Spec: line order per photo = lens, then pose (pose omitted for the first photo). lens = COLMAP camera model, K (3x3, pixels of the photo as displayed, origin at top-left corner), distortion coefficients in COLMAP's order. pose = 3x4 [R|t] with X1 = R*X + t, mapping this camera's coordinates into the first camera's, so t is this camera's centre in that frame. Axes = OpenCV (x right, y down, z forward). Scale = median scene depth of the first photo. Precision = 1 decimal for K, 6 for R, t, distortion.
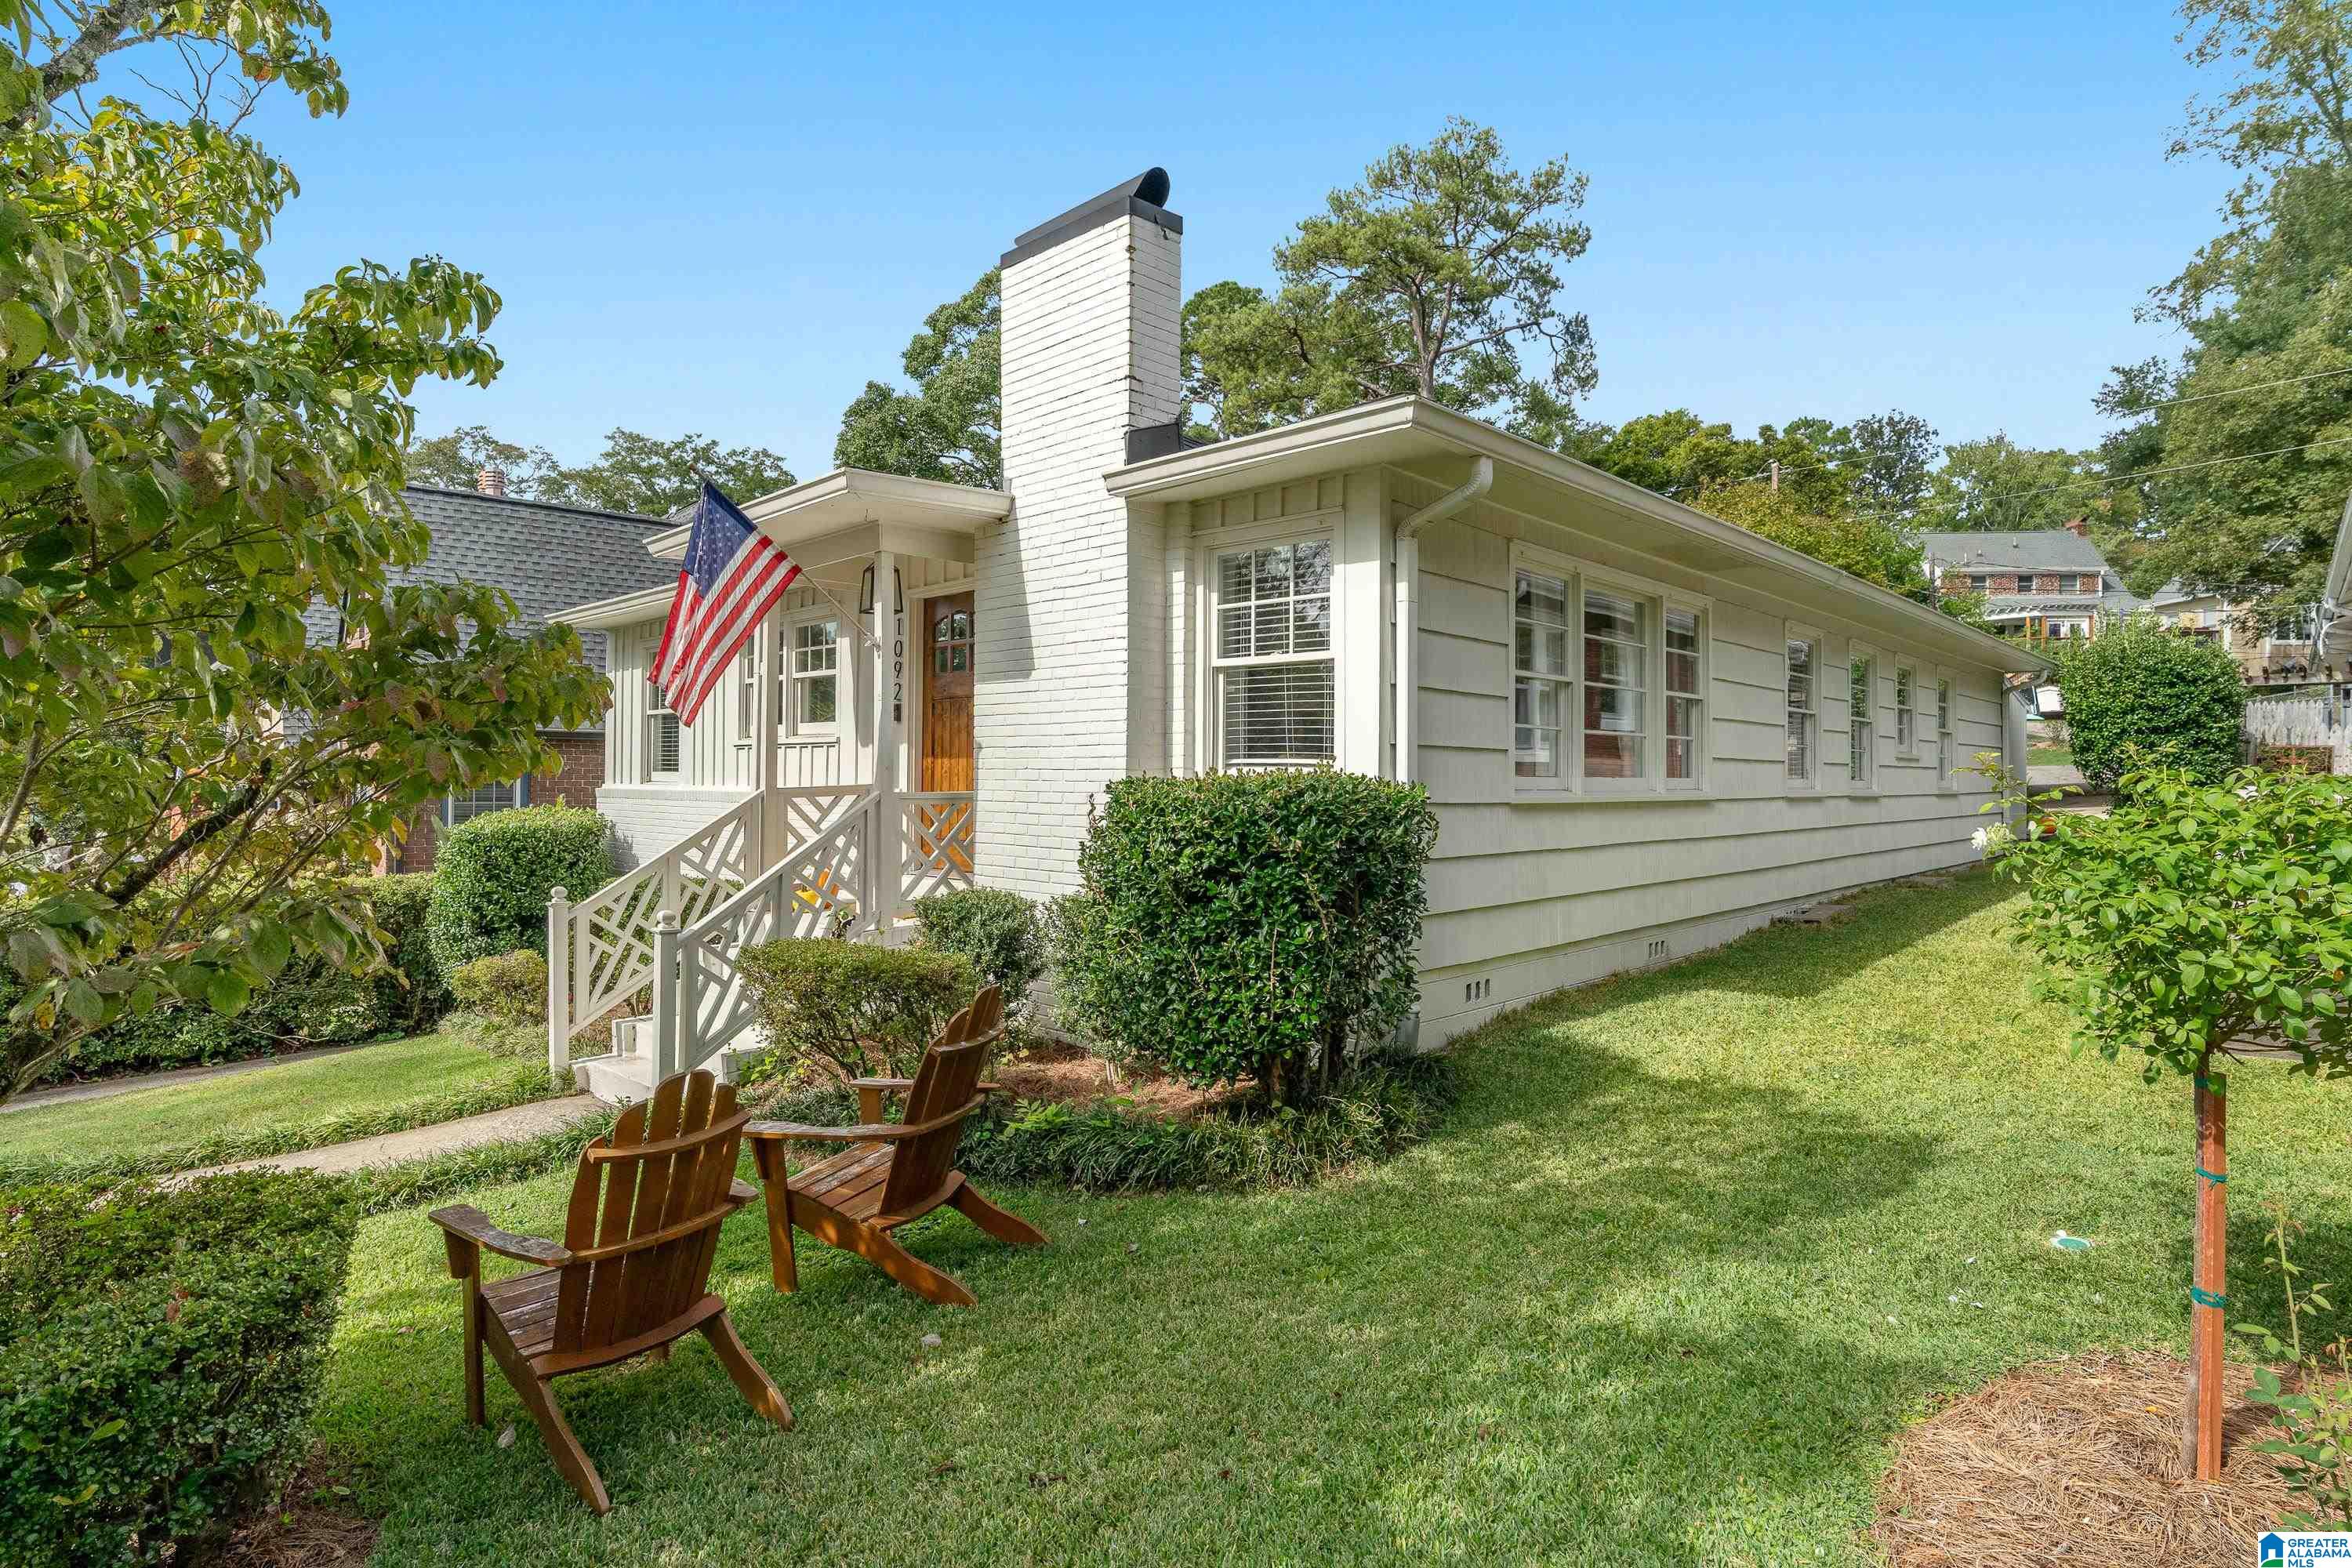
lens RADIAL K [[1210.5, 0, 1176.0], [0, 1210.5, 784.0], [0, 0, 1]] dist [-0.011702, -0.000673]
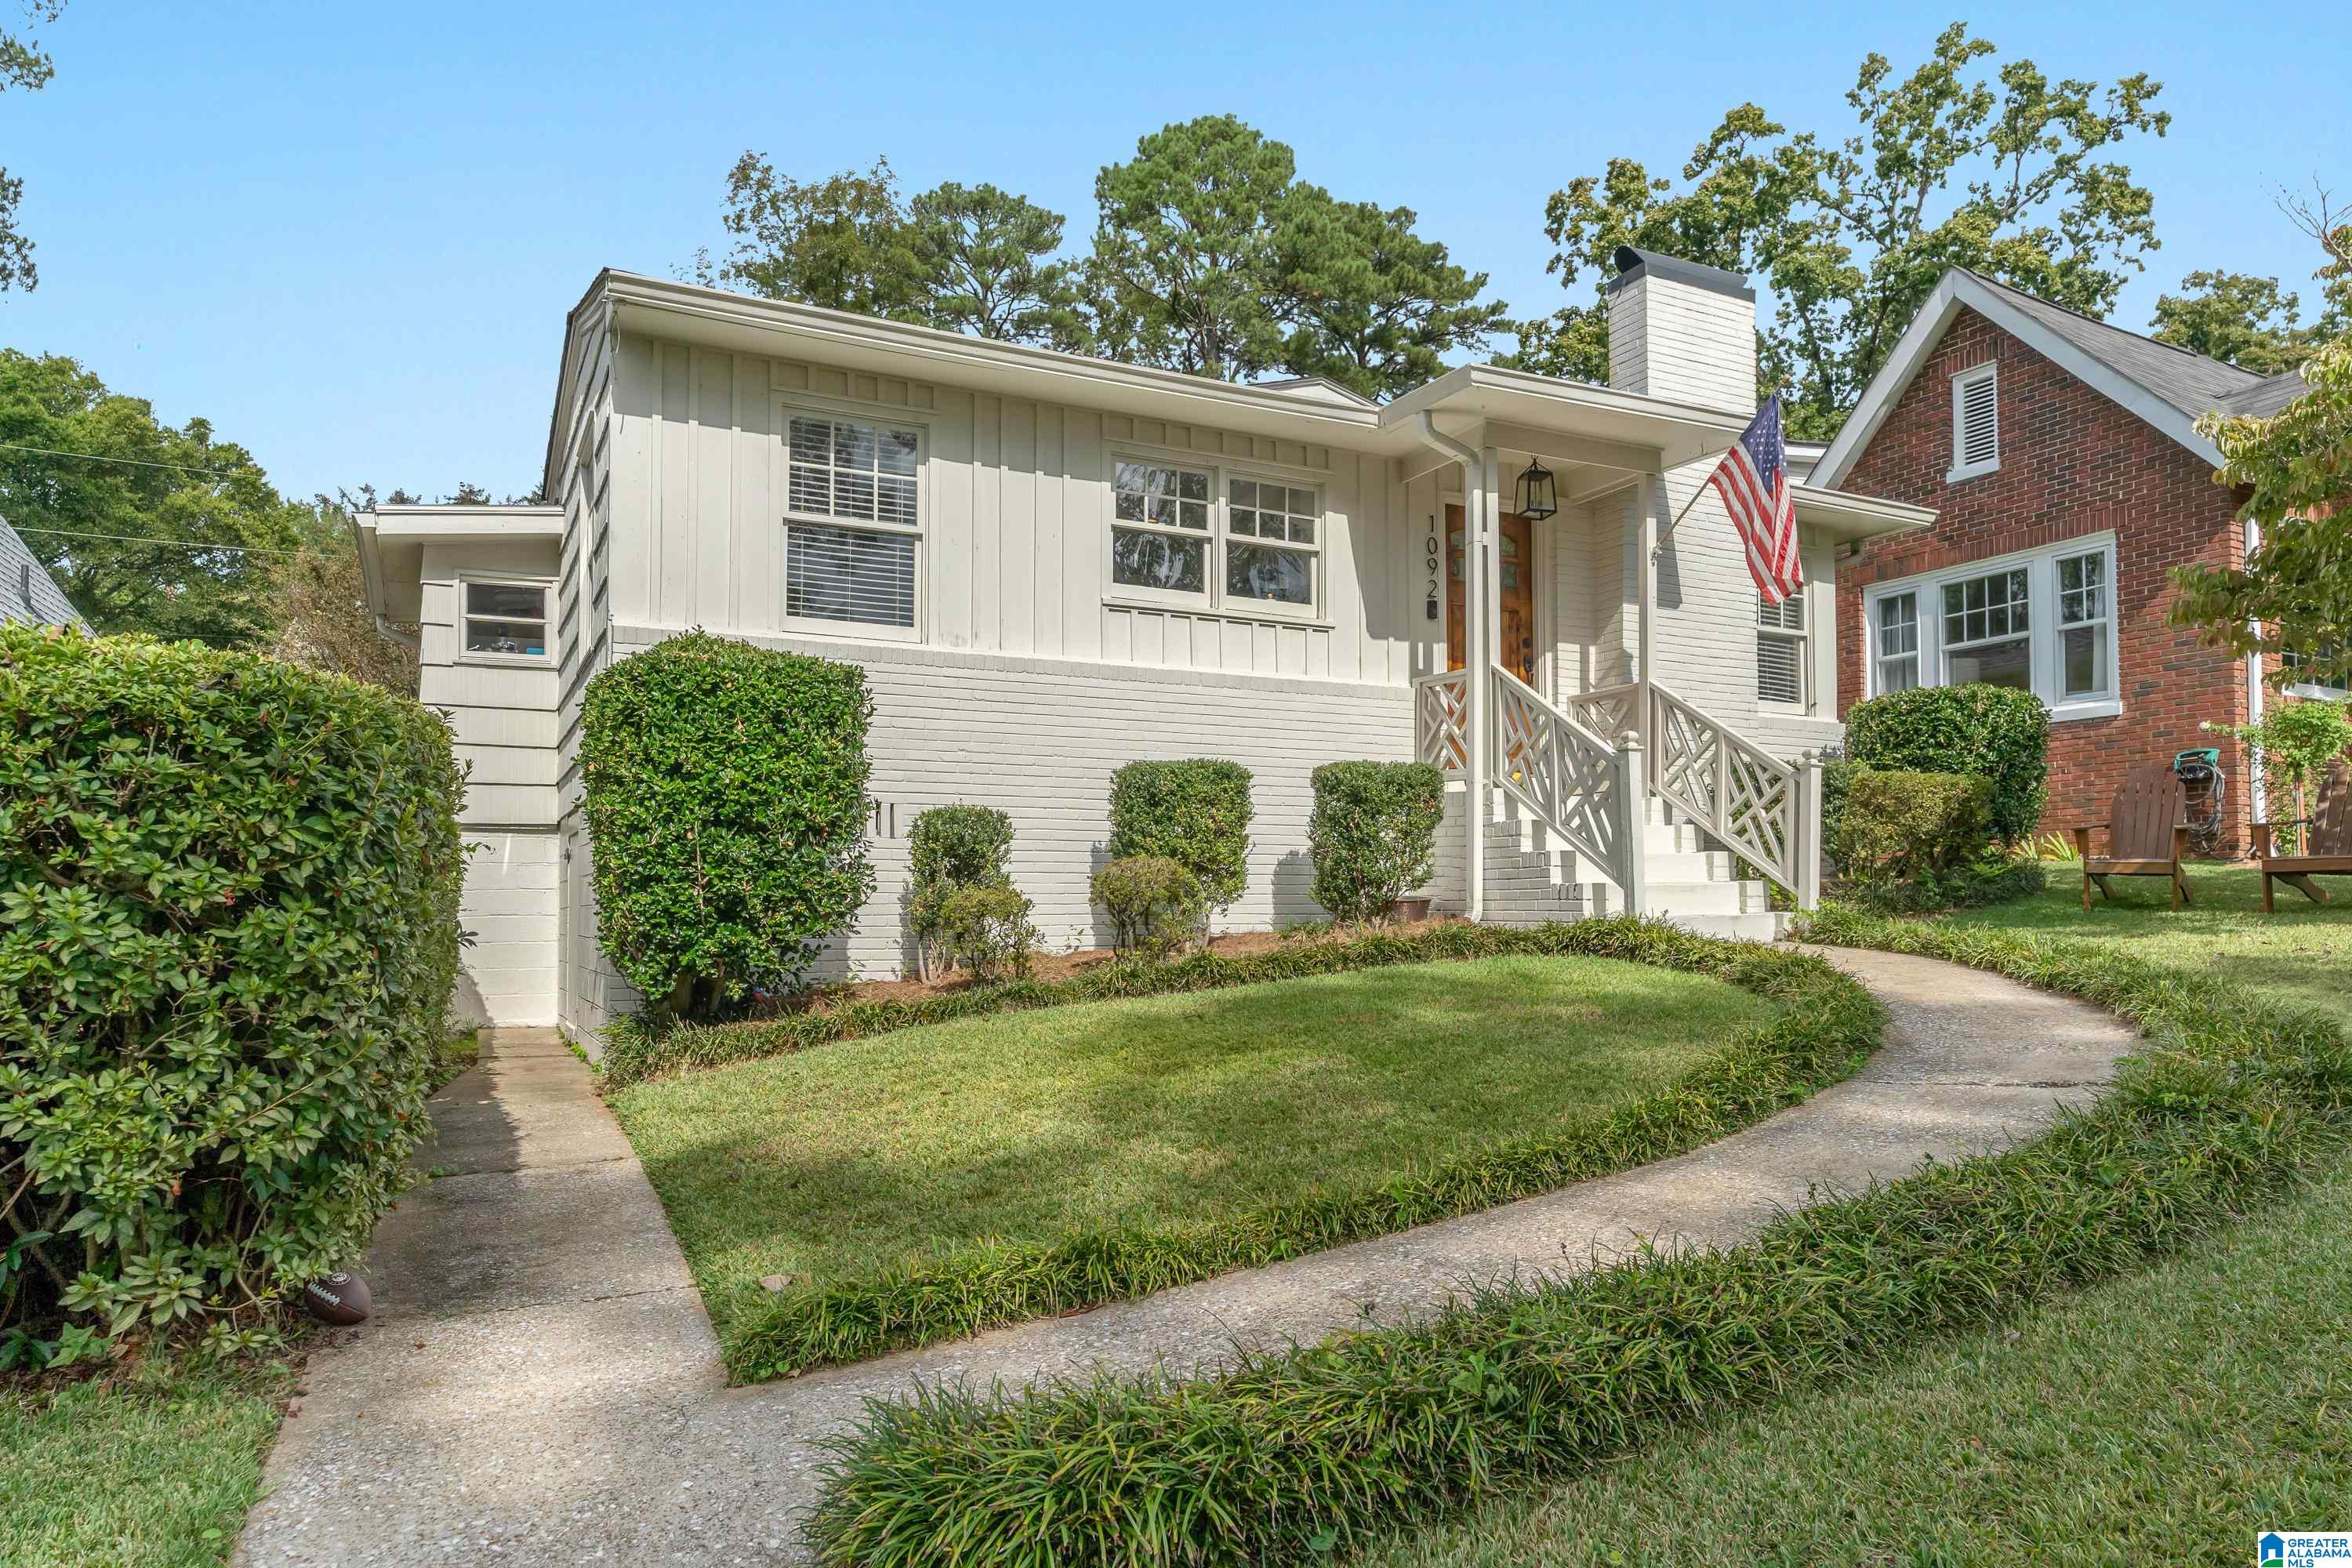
lens RADIAL K [[1488.5, 0, 1178.2], [0, 1488.5, 910.2], [0, 0, 1]] dist [0.000711, 0.000681]
pose [[0.331616, 0.002965, 0.943410, -0.226482], [0.010229, 0.999925, -0.006738, 0.030235], [-0.943359, 0.011884, 0.331560, 0.123969]]
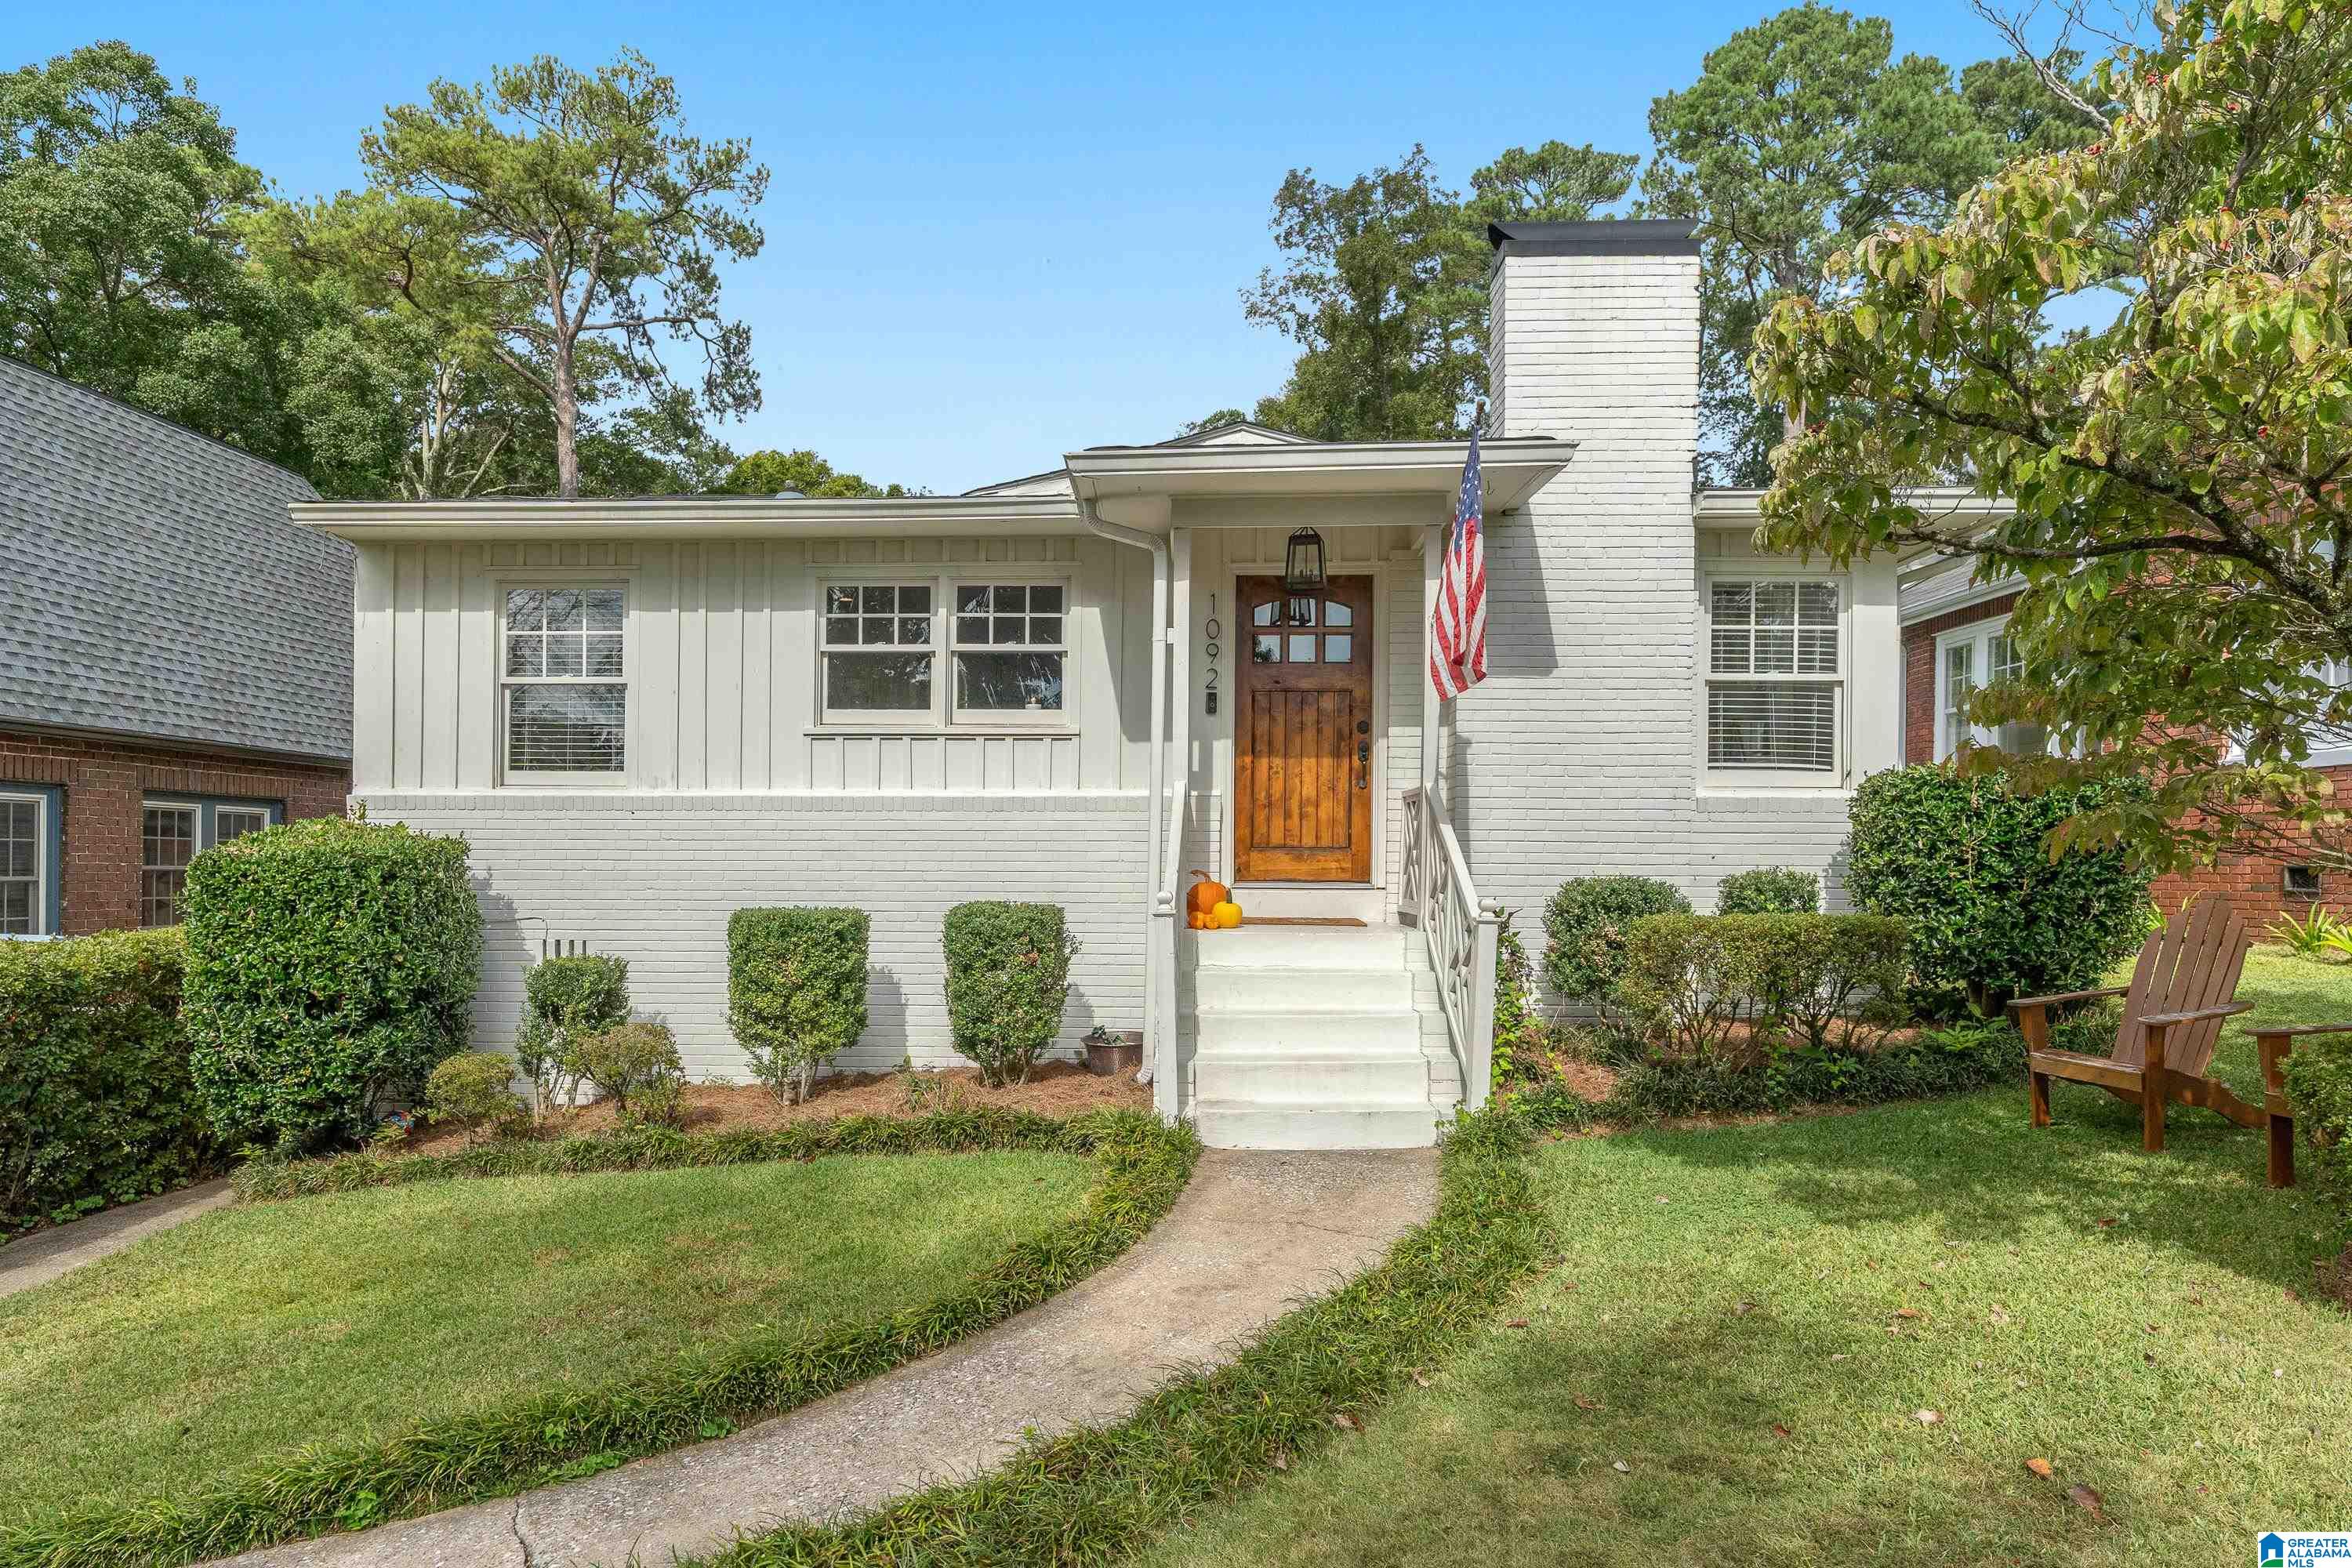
lens RADIAL K [[1432.2, 0, 1102.5], [0, 1432.2, 872.7], [0, 0, 1]] dist [-0.002679, -0.002148]
pose [[0.754651, 0.000257, 0.656126, -0.150272], [-0.000329, 1.000000, -0.000013, 0.009833], [-0.656126, -0.000206, 0.754651, 0.043150]]
